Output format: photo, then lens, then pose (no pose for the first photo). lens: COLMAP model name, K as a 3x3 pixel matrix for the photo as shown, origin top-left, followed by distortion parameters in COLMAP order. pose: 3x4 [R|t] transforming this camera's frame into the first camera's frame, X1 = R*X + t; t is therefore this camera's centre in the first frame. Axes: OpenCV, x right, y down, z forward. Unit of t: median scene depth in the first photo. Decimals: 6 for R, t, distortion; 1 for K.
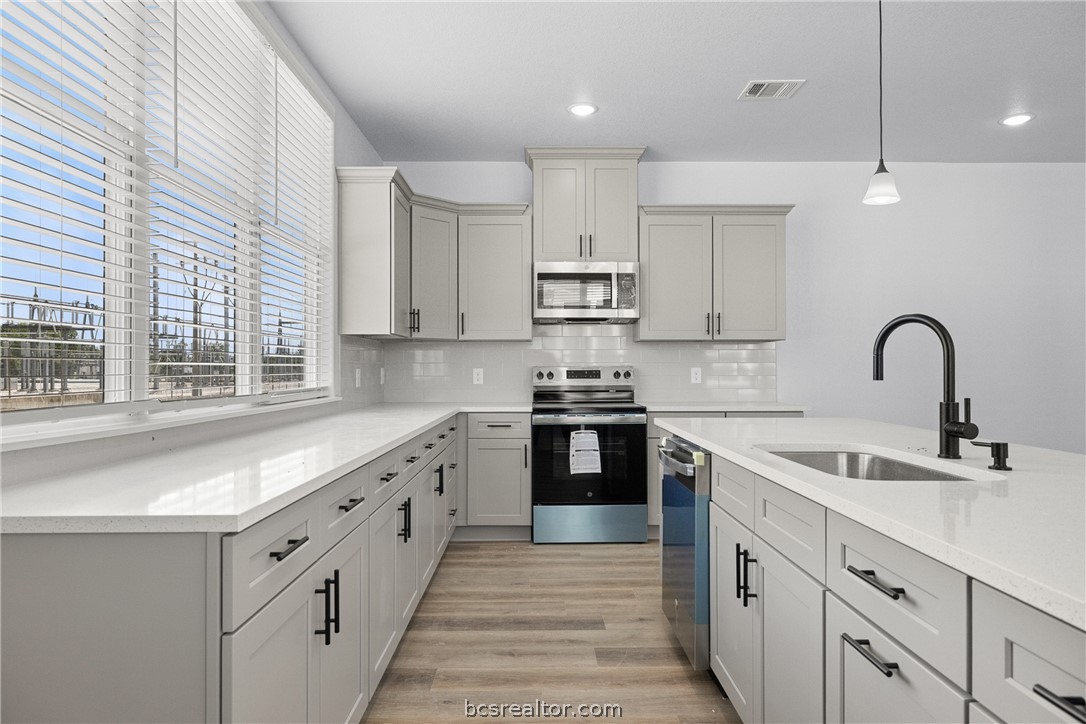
lens RADIAL K [[650.9, 0, 548.4], [0, 650.9, 359.6], [0, 0, 1]] dist [0.000179, 0.000833]
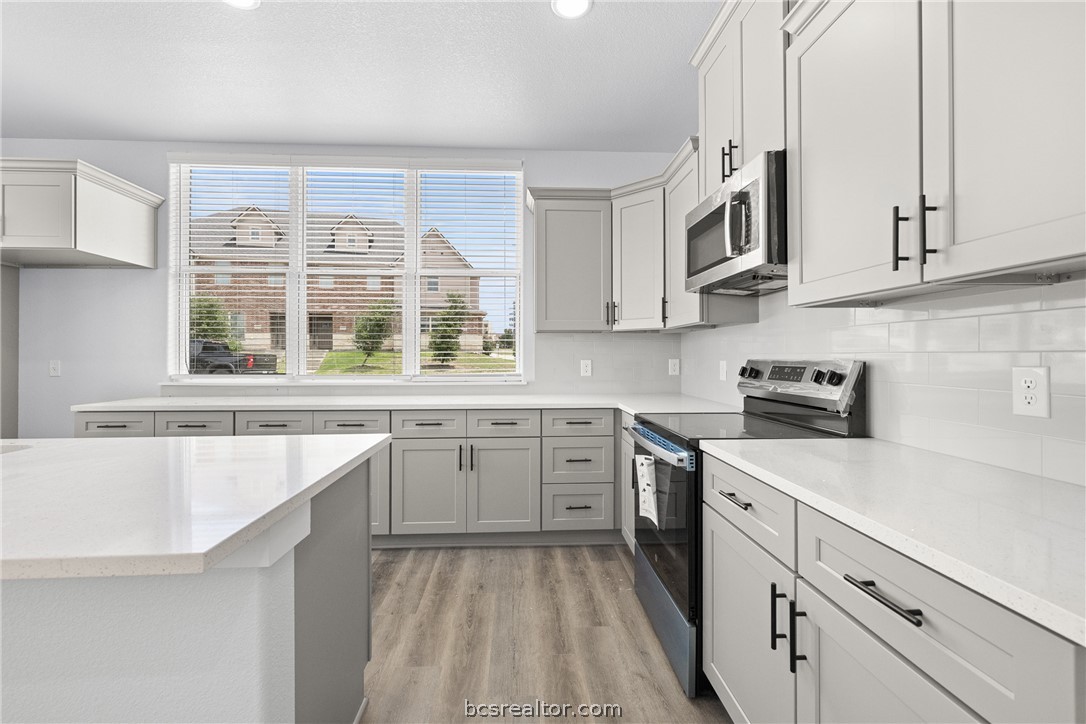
lens RADIAL K [[461.4, 0, 542.7], [0, 461.4, 352.7], [0, 0, 1]] dist [-0.003022, 0.000694]
pose [[0.032404, -0.003857, -0.999467, 0.514720], [0.016107, 0.999865, -0.003336, 0.002280], [0.999345, -0.015990, 0.032462, 0.868518]]
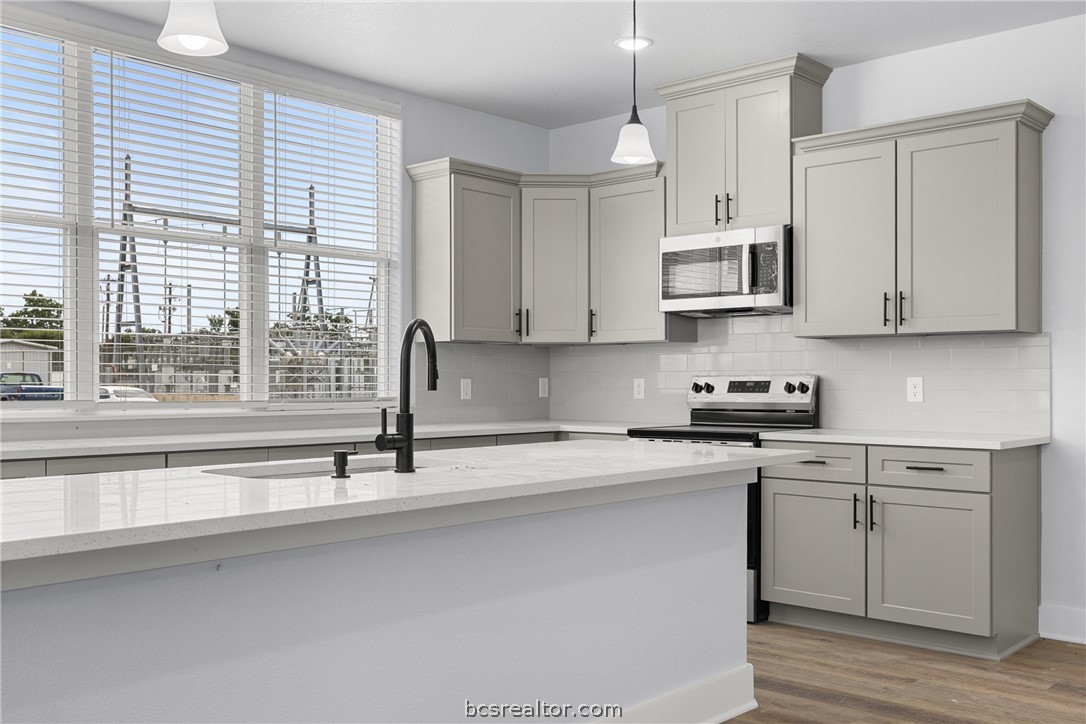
lens RADIAL K [[1057.8, 0, 552.5], [0, 1057.8, 384.6], [0, 0, 1]] dist [-0.005073, 0.000000]
pose [[0.731133, 0.004929, -0.682217, 0.772734], [0.008877, 0.999821, 0.016737, -0.001253], [0.682177, -0.018293, 0.730958, 0.008750]]
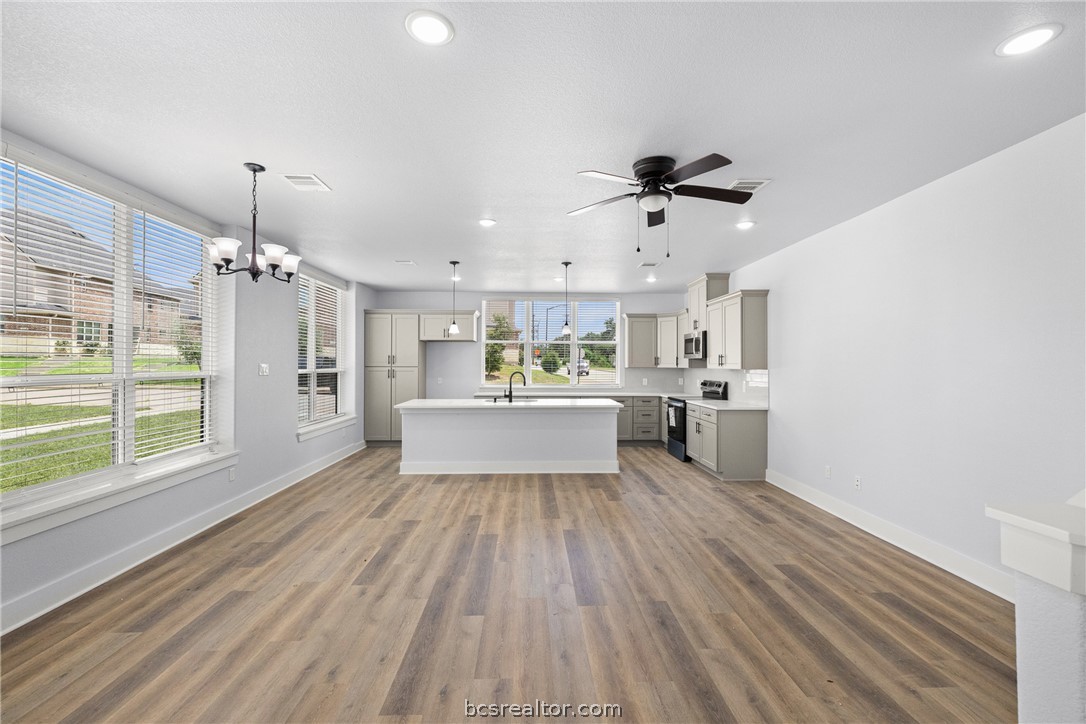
lens RADIAL K [[461.4, 0, 542.8], [0, 461.4, 360.0], [0, 0, 1]] dist [-0.003022, 0.000694]
pose [[0.009229, -0.007111, -0.999932, 1.698776], [0.012275, 0.999900, -0.006998, -0.056975], [0.999882, -0.012210, 0.009315, 0.510936]]
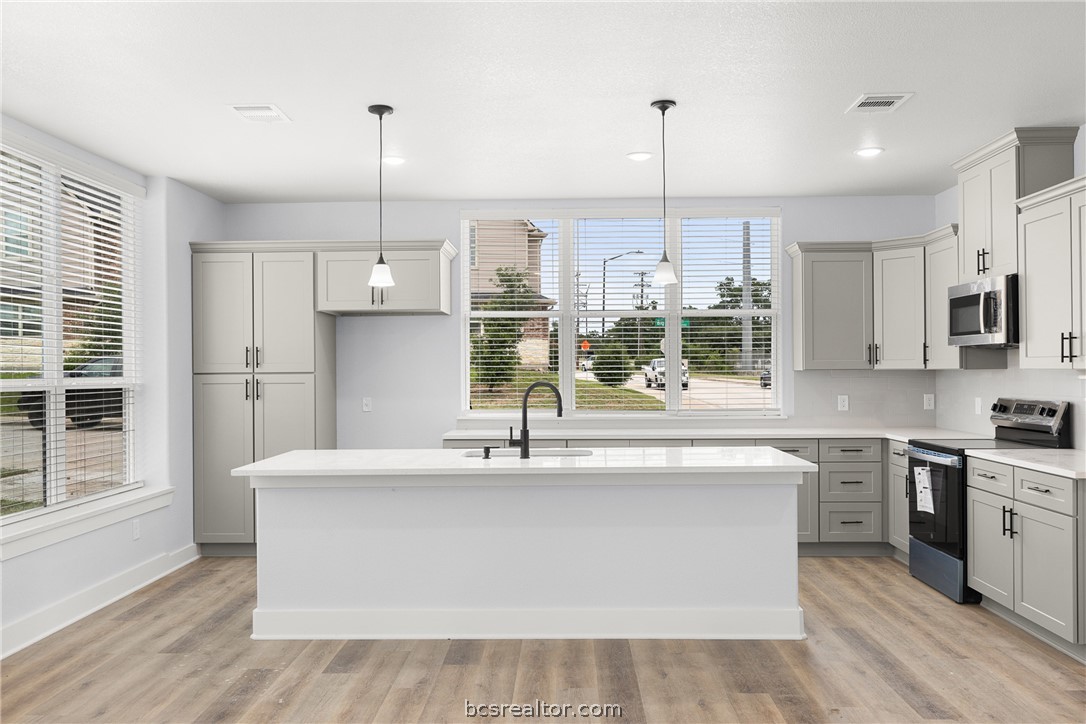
lens RADIAL K [[883.5, 0, 552.9], [0, 883.5, 368.0], [0, 0, 1]] dist [0.022210, -0.010081]
pose [[-0.039408, 0.000448, -0.999223, 1.359860], [0.022287, 0.999752, -0.000431, -0.047819], [0.998975, -0.022287, -0.039408, 0.502887]]
